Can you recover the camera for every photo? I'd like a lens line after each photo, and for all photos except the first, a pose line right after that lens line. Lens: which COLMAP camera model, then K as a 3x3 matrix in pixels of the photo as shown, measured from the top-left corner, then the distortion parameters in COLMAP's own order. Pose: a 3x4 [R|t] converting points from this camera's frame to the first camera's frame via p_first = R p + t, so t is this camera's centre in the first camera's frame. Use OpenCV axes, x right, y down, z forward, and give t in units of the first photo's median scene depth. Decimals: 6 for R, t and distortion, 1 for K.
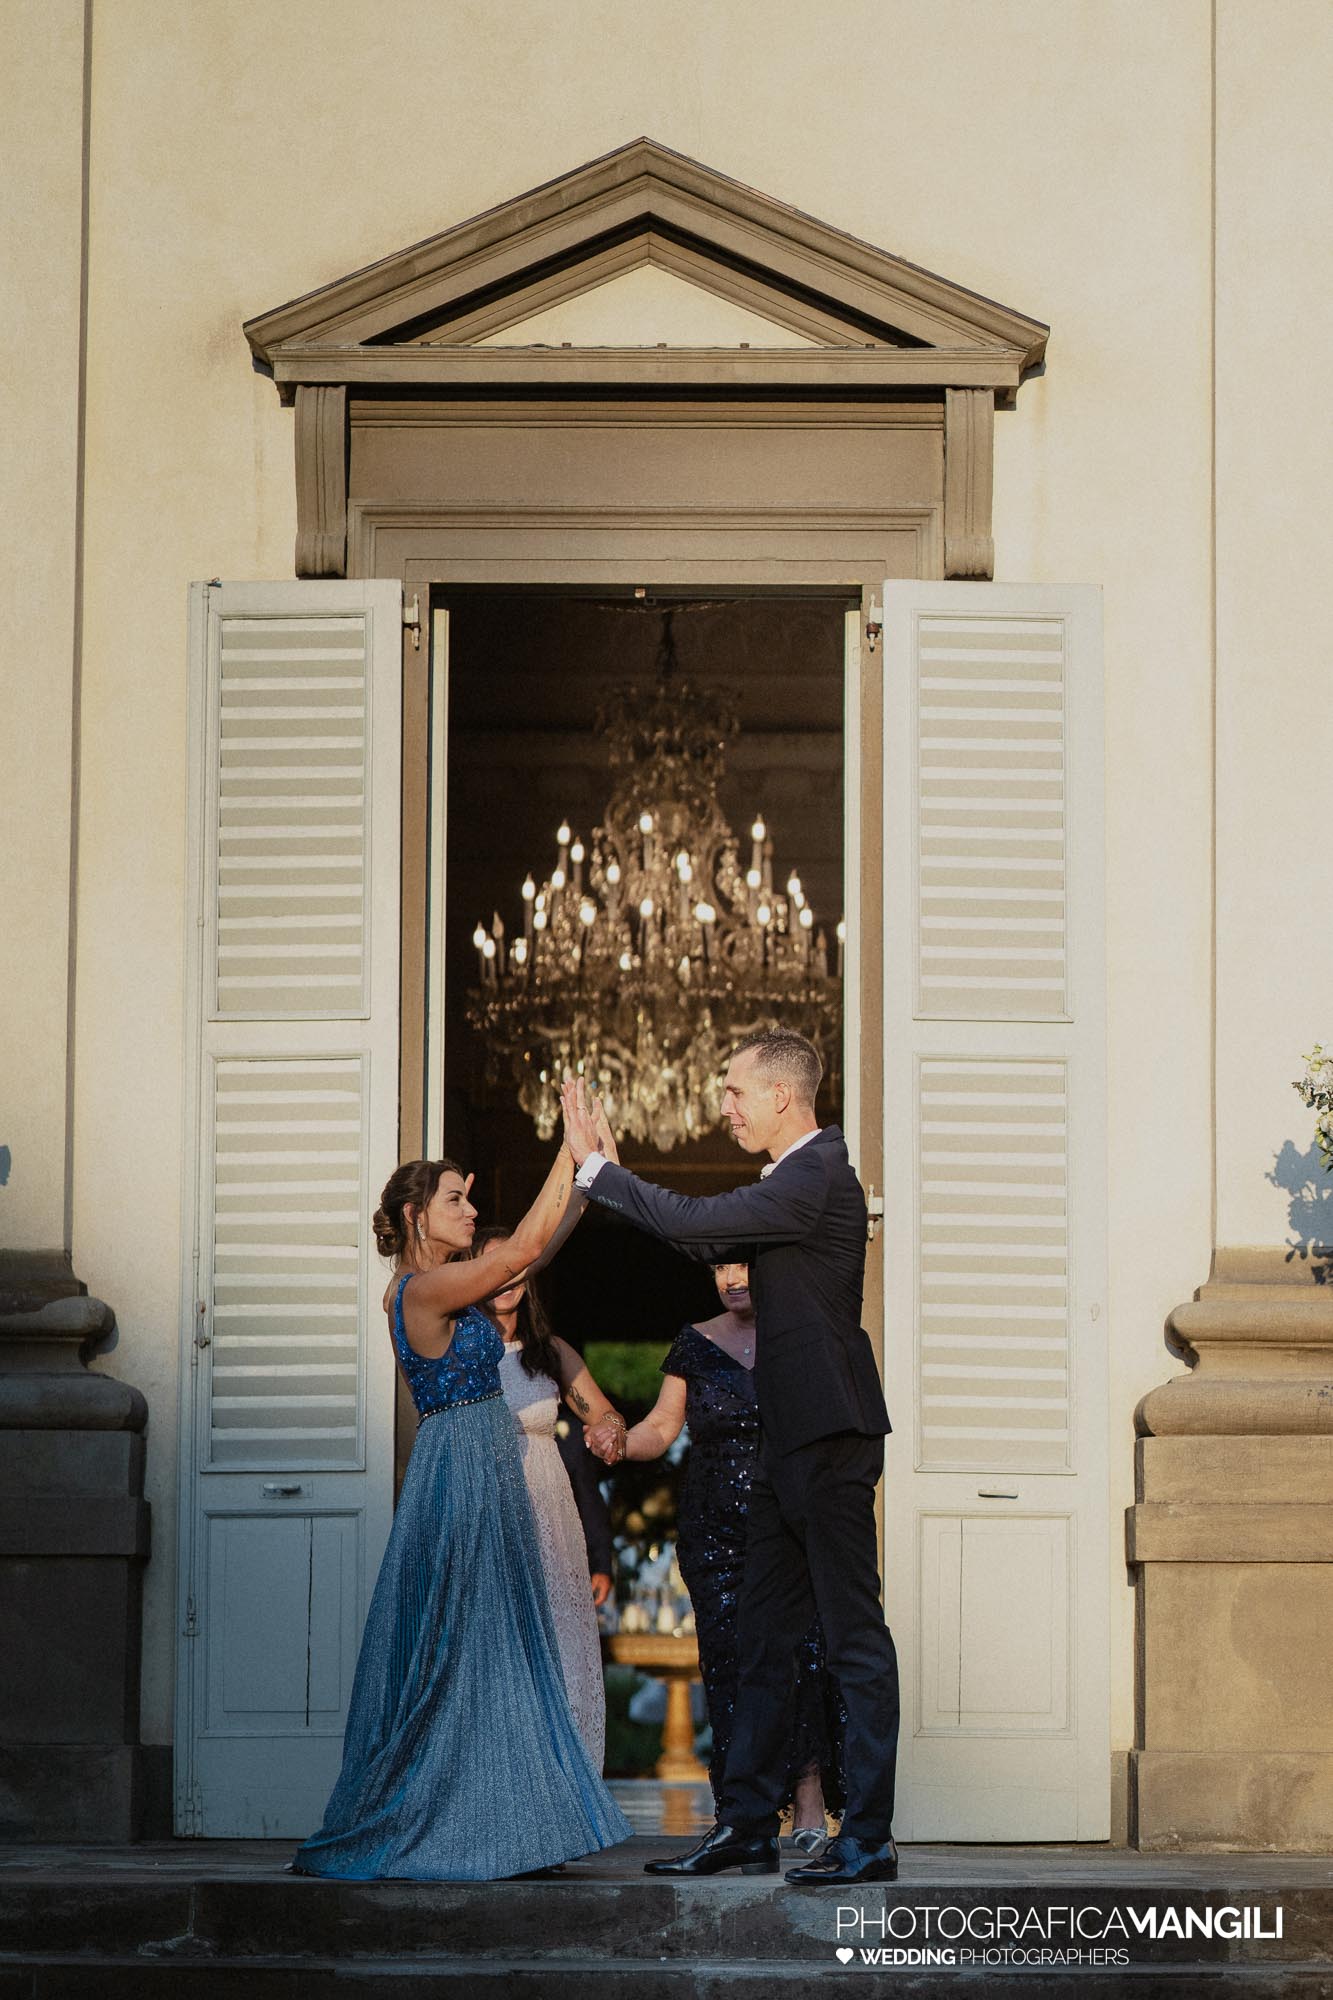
lens RADIAL K [[5020.5, 0, 747.1], [0, 5020.5, 997.7], [0, 0, 1]] dist [0.022286, 0.629164]
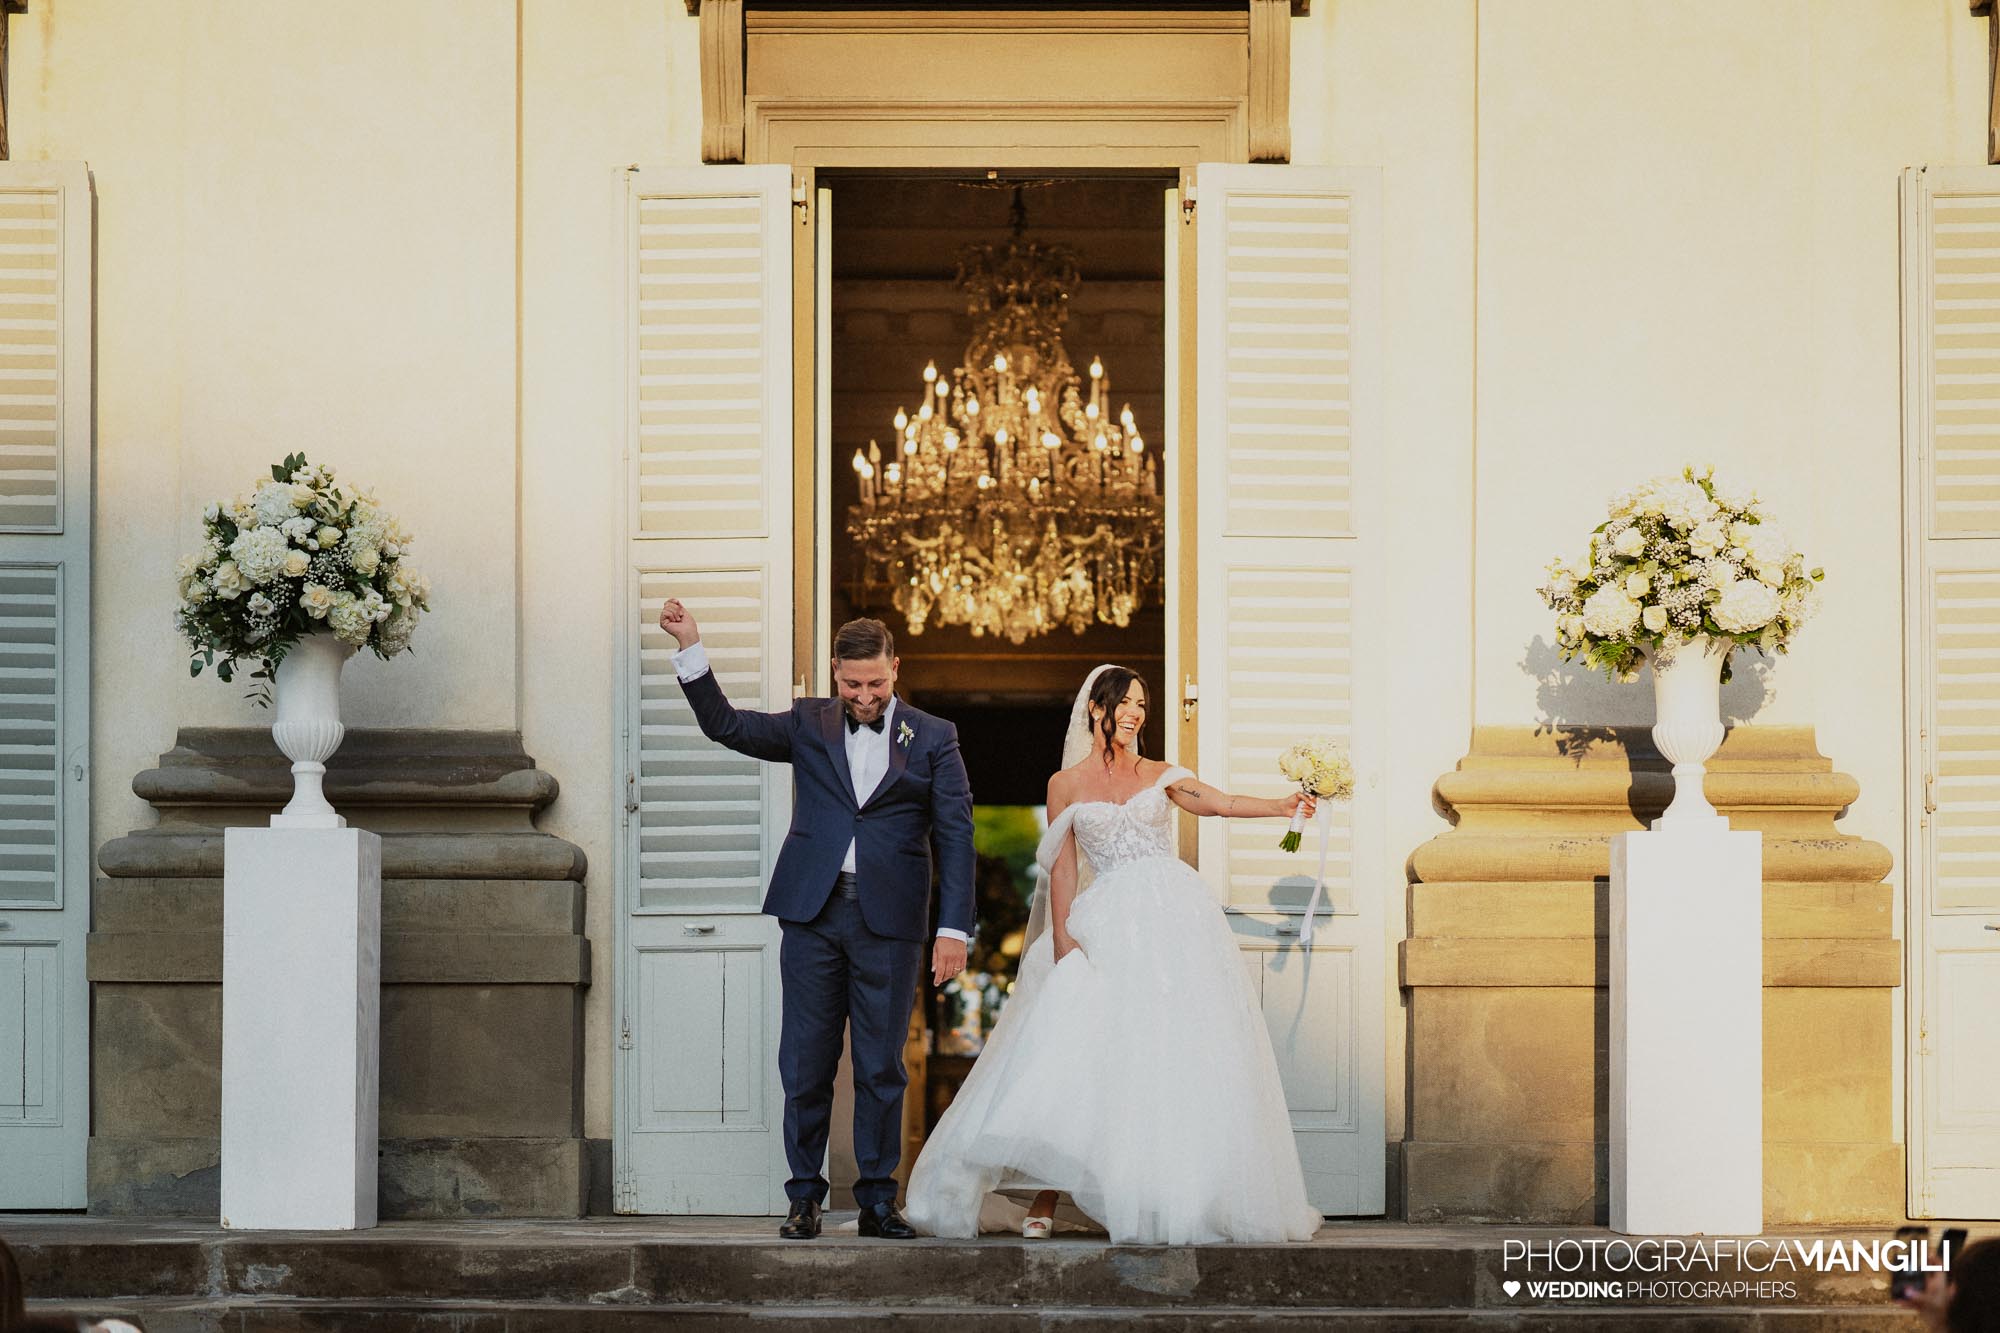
lens RADIAL K [[4789.9, 0, 1003.9], [0, 4789.9, 922.1], [0, 0, 1]] dist [0.104231, 0.439050]
pose [[0.999724, -0.002574, -0.023331, 0.007406], [0.004725, 0.995691, 0.092614, -0.009993], [0.022992, -0.092699, 0.995429, -0.143869]]
